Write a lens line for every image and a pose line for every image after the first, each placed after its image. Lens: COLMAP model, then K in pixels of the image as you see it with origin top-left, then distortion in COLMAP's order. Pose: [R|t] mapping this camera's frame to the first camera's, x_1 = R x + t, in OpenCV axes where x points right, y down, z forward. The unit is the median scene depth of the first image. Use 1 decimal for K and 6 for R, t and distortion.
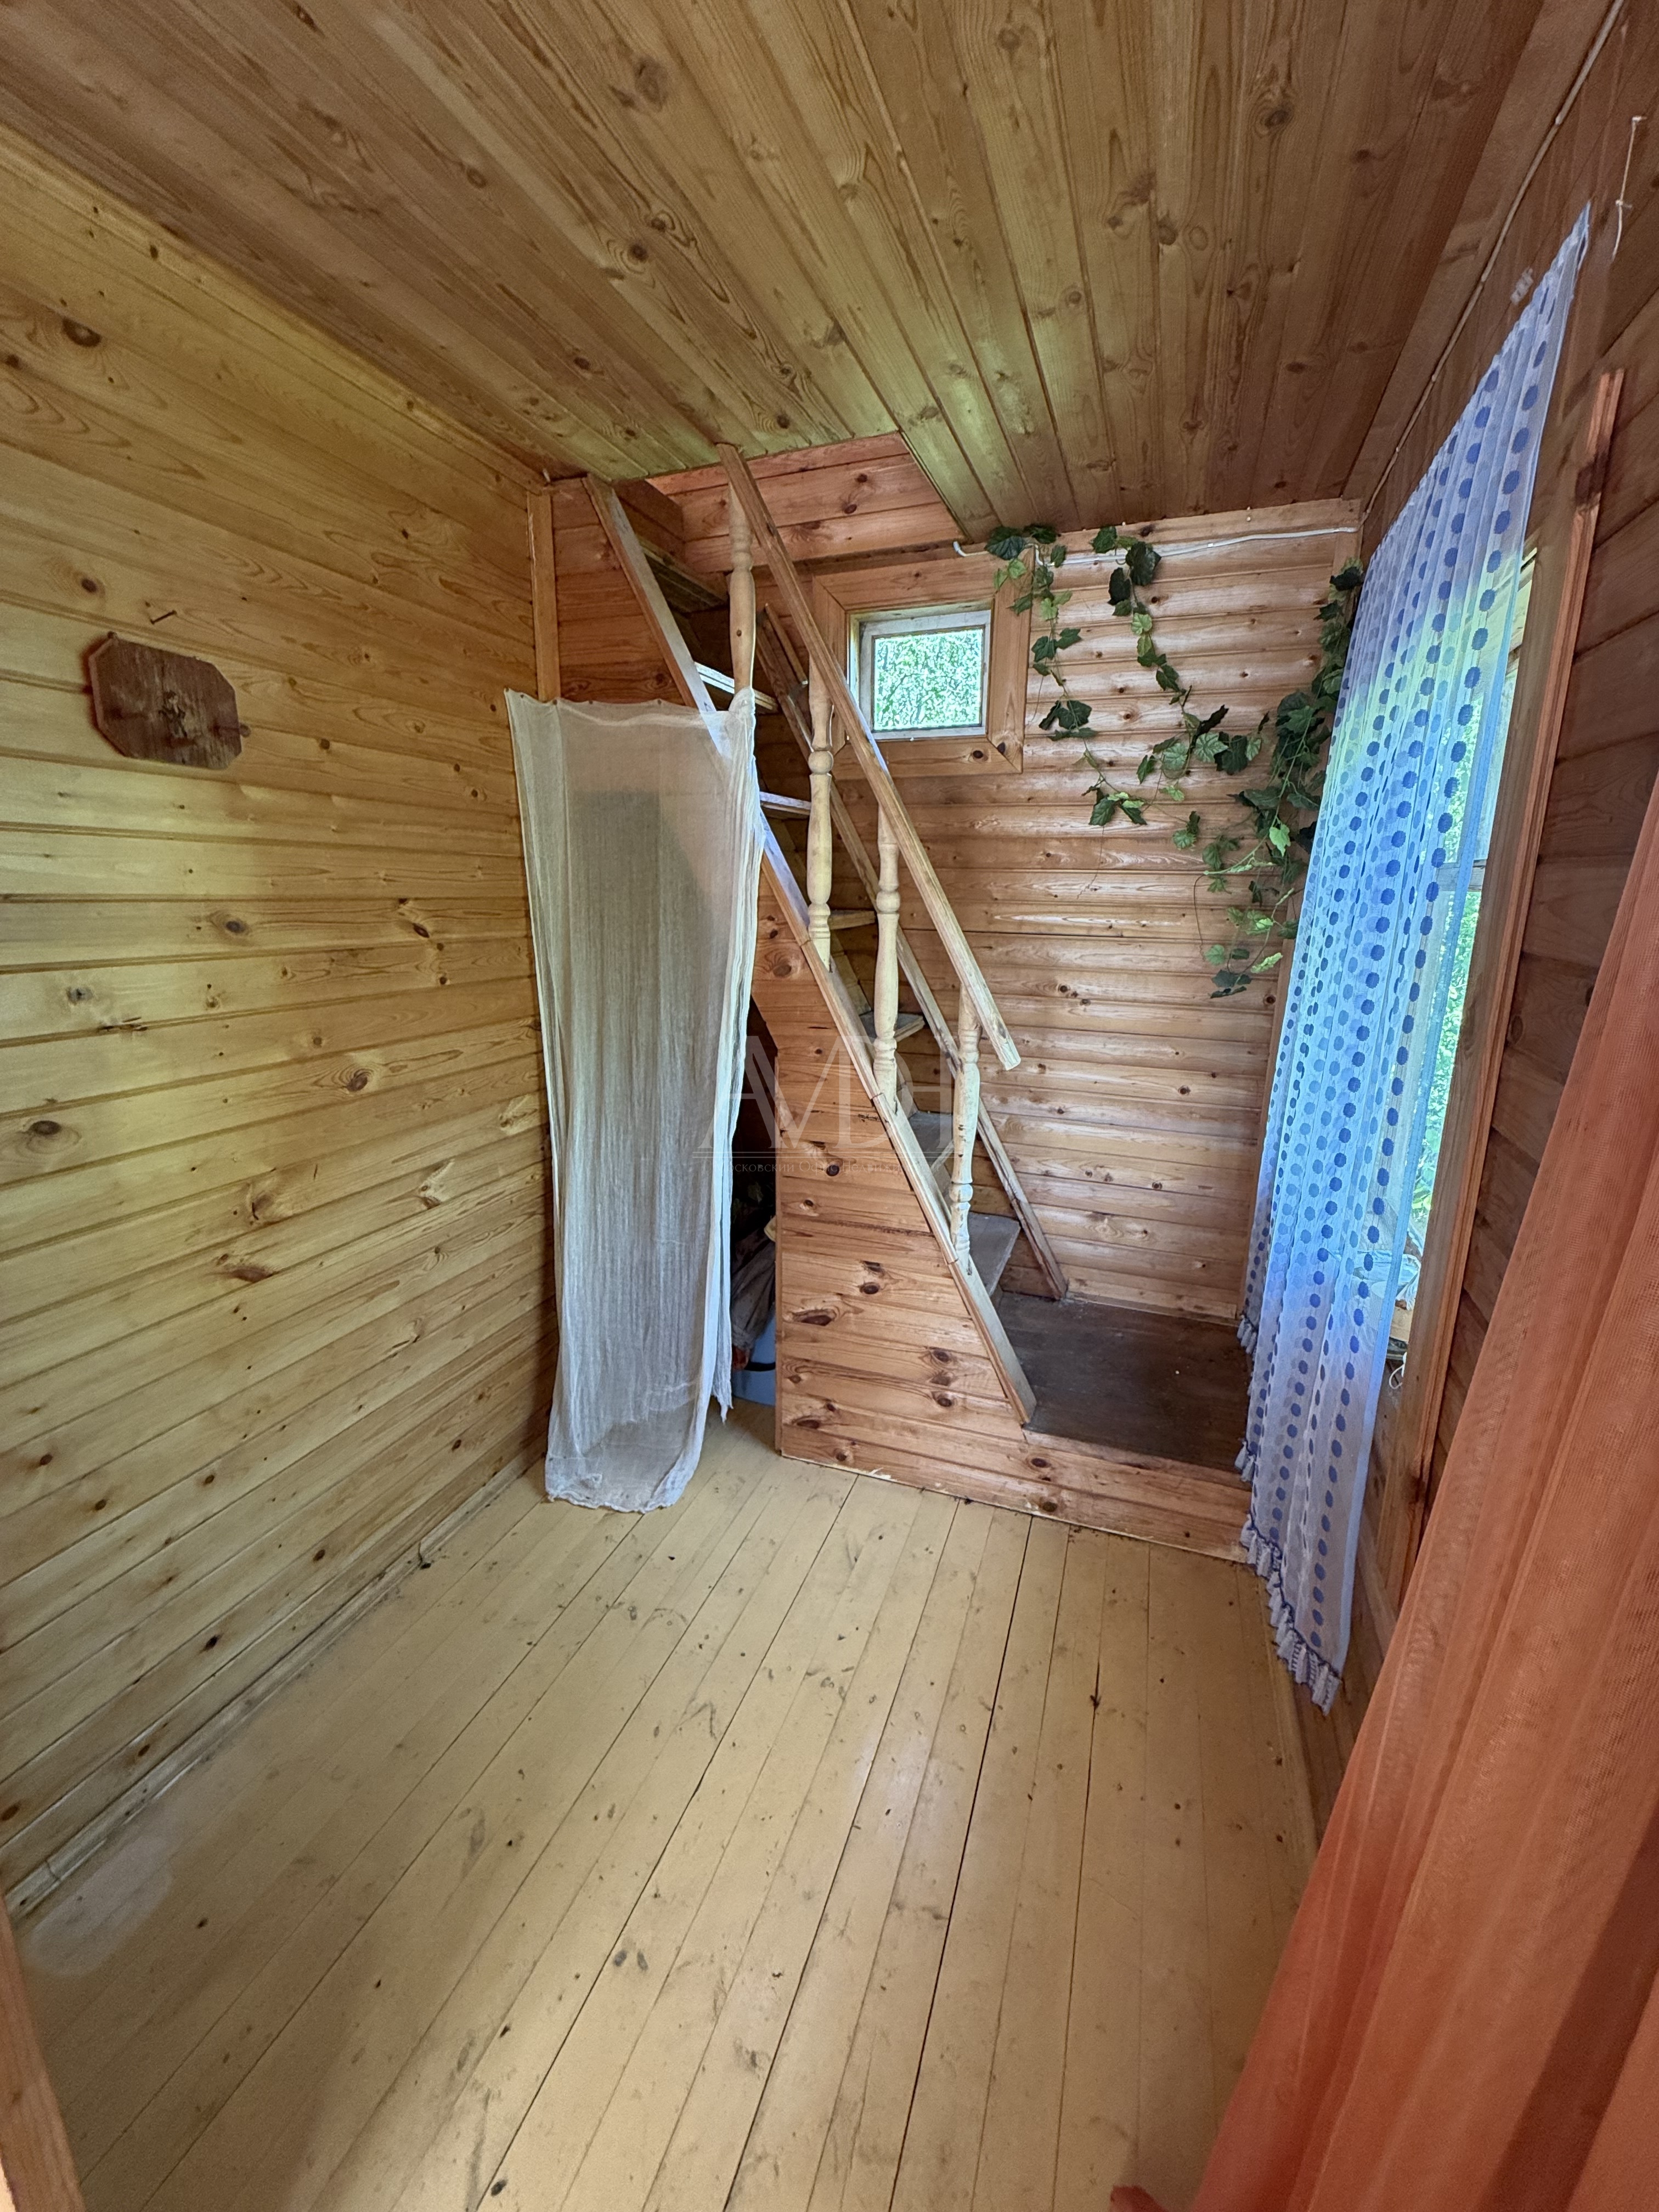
lens RADIAL K [[883.2, 0, 834.4], [0, 883.2, 1099.3], [0, 0, 1]] dist [0.000983, -0.000244]
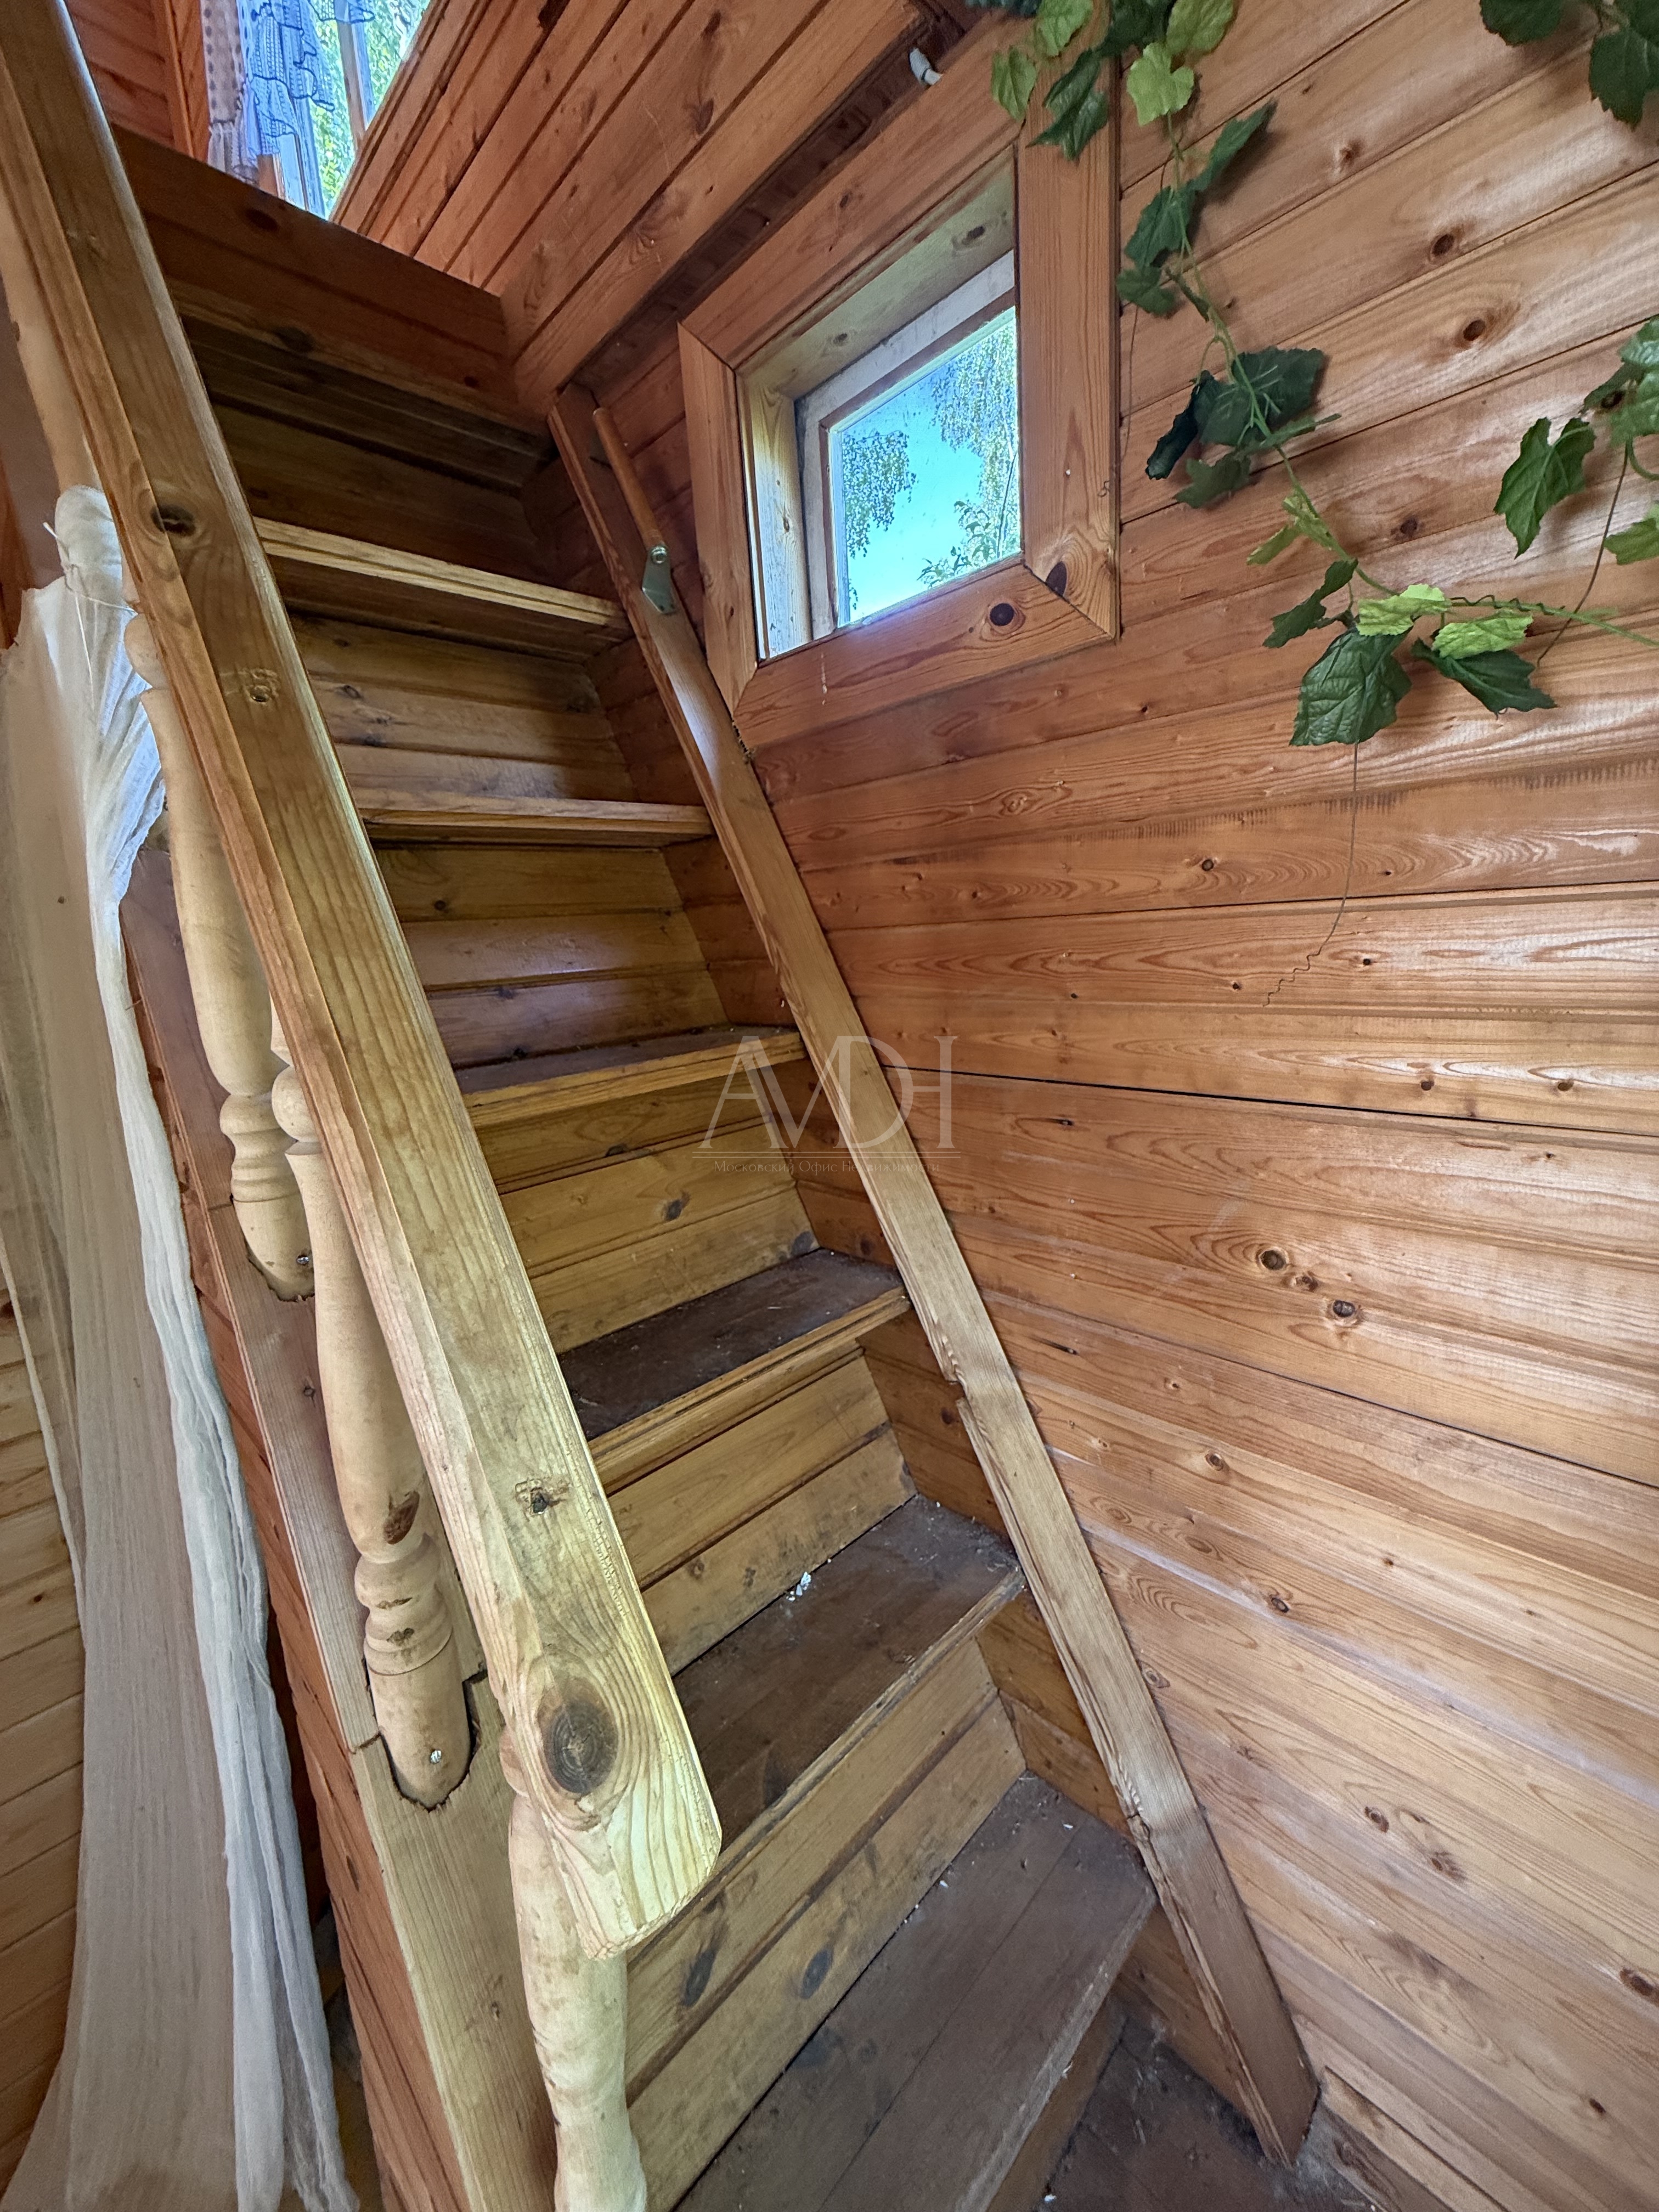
lens RADIAL K [[883.2, 0, 823.5], [0, 883.2, 1089.4], [0, 0, 1]] dist [0.000983, -0.000244]
pose [[0.901296, 0.012346, -0.433028, 0.262143], [-0.034048, 0.998520, -0.042399, -0.176978], [0.431864, 0.052957, 0.900383, 0.657408]]
